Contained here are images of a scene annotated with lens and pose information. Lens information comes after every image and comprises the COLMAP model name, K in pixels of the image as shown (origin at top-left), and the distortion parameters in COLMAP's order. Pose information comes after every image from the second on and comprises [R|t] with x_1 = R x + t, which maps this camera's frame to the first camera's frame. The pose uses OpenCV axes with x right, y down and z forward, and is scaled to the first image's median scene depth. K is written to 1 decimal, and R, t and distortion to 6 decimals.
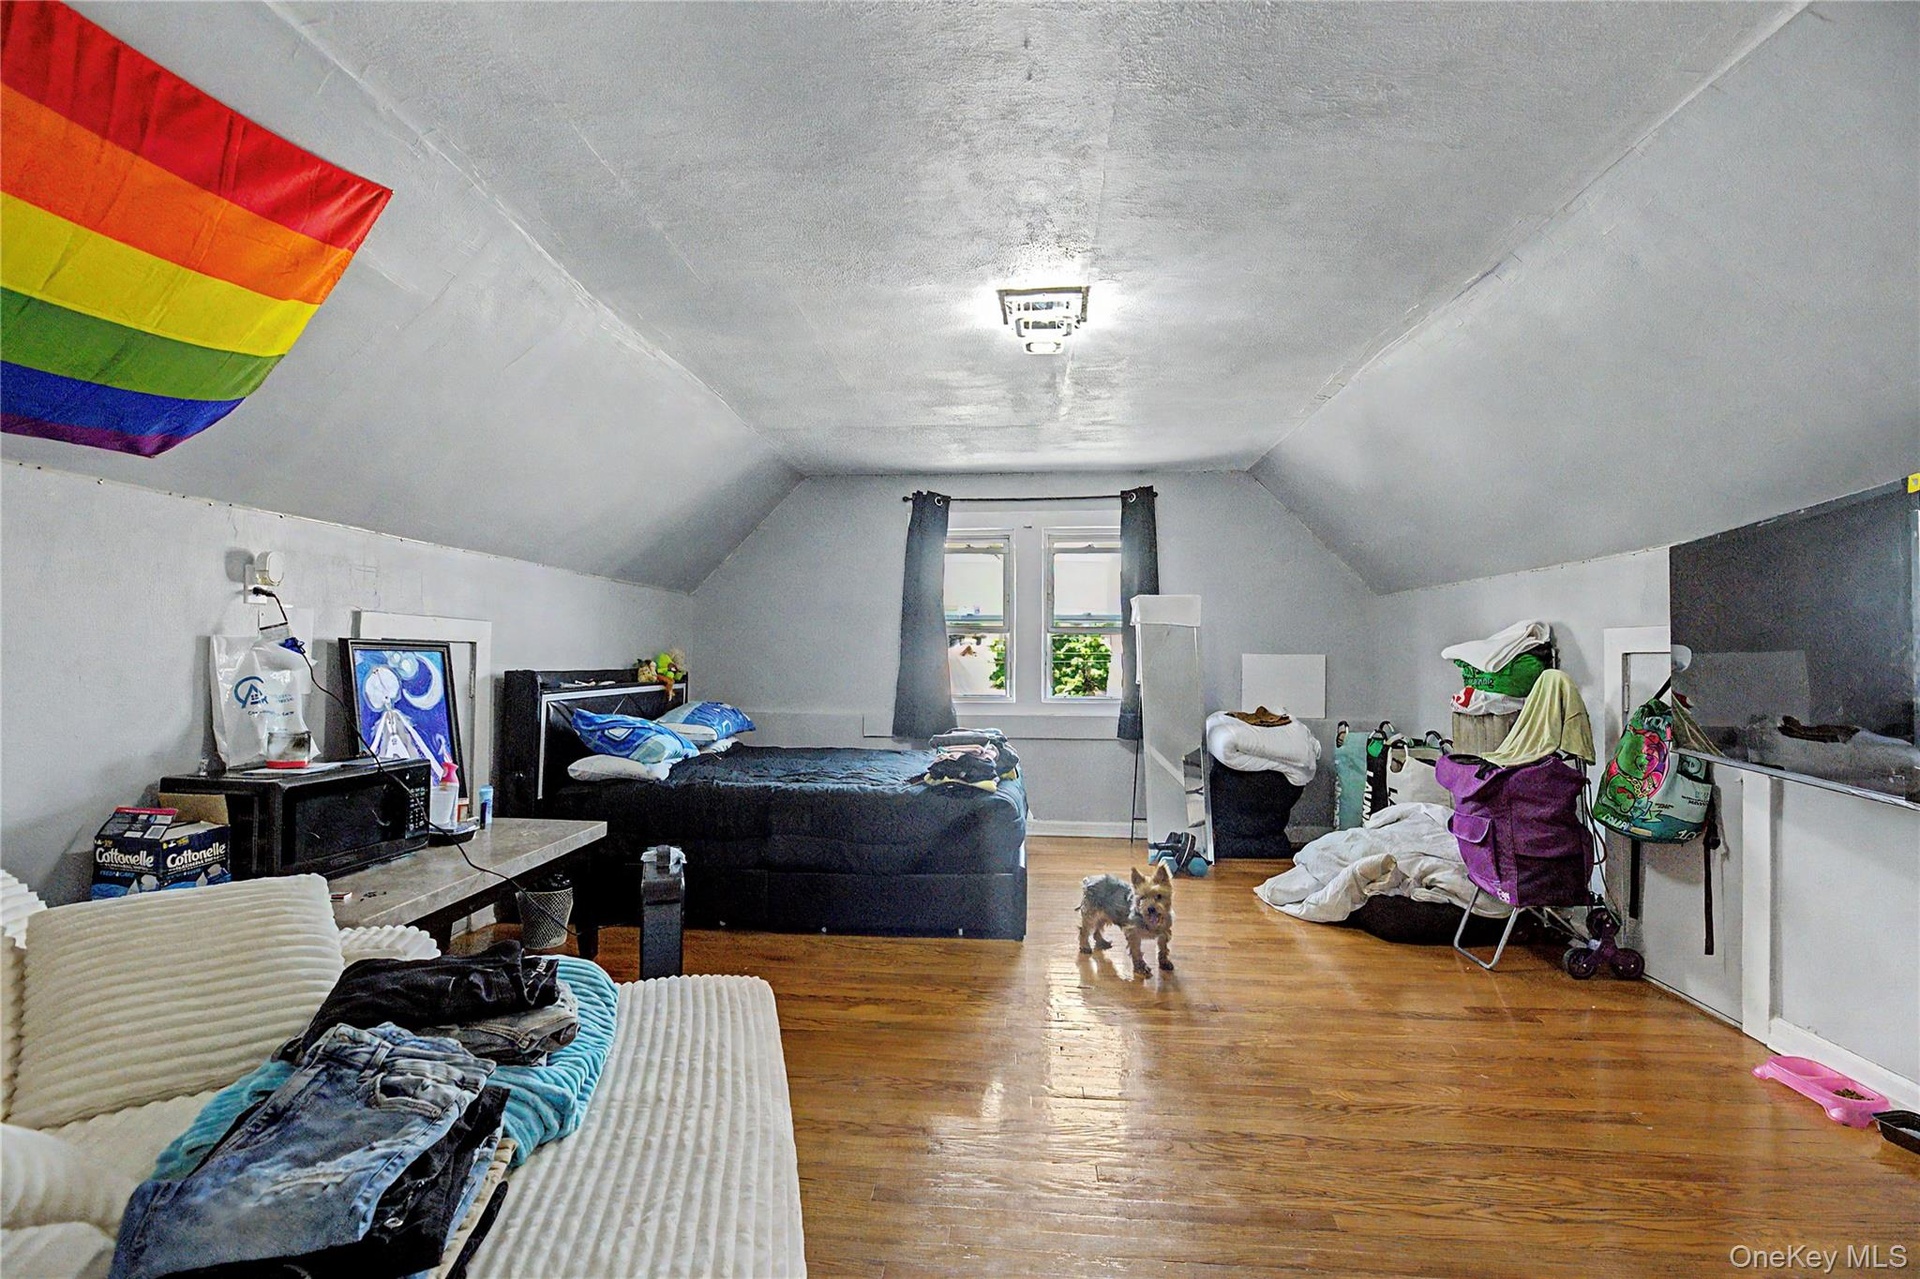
lens RADIAL K [[793.5, 0, 968.5], [0, 793.5, 644.5], [0, 0, 1]] dist [-0.004274, -0.000122]
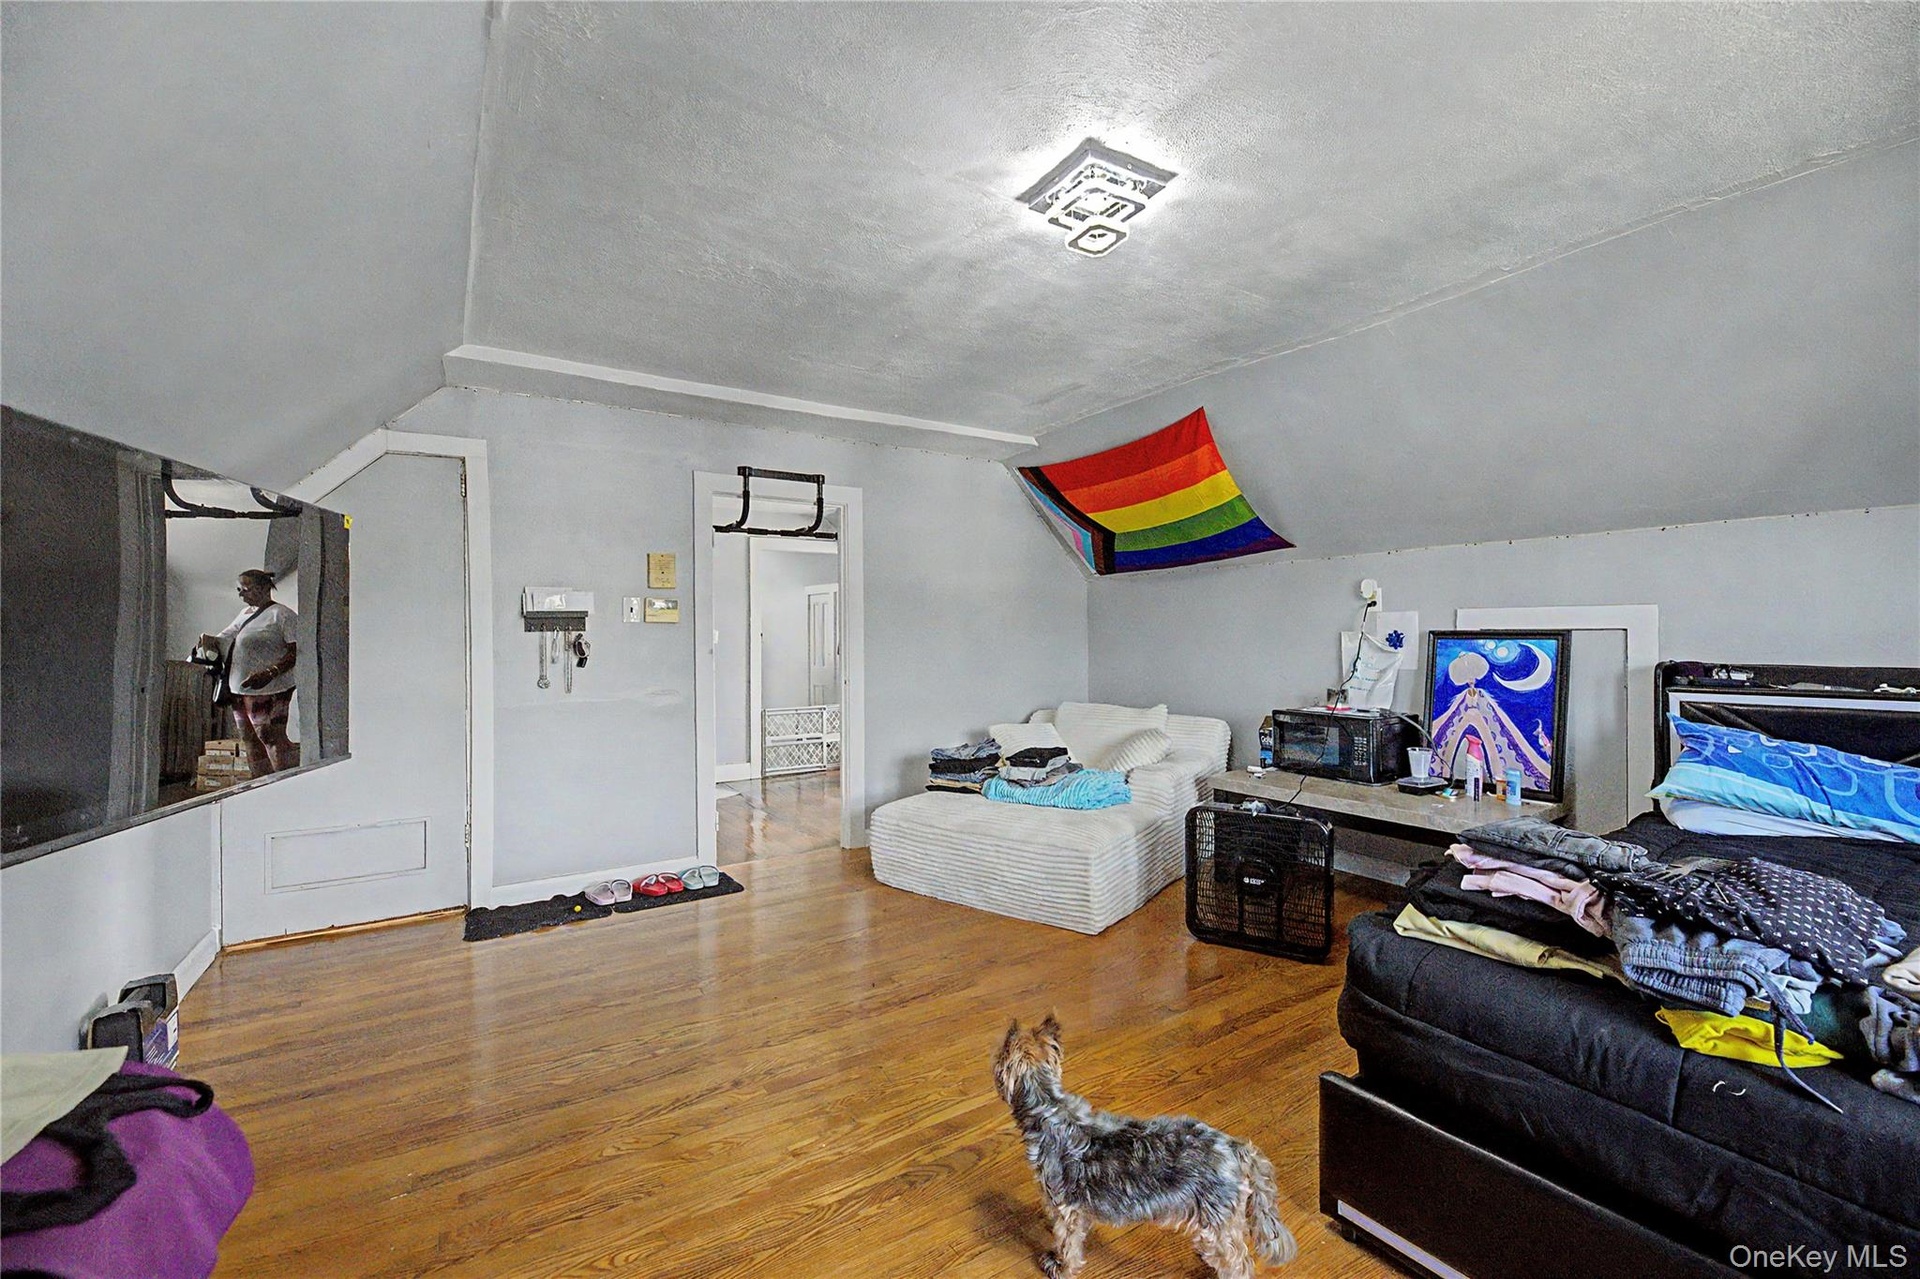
lens RADIAL K [[793.5, 0, 959.9], [0, 793.5, 641.2], [0, 0, 1]] dist [-0.004274, -0.000122]
pose [[-0.789234, -0.002038, -0.614089, 0.624994], [0.005985, 0.999921, -0.011010, 0.019441], [0.614063, -0.012365, -0.789160, 1.420750]]
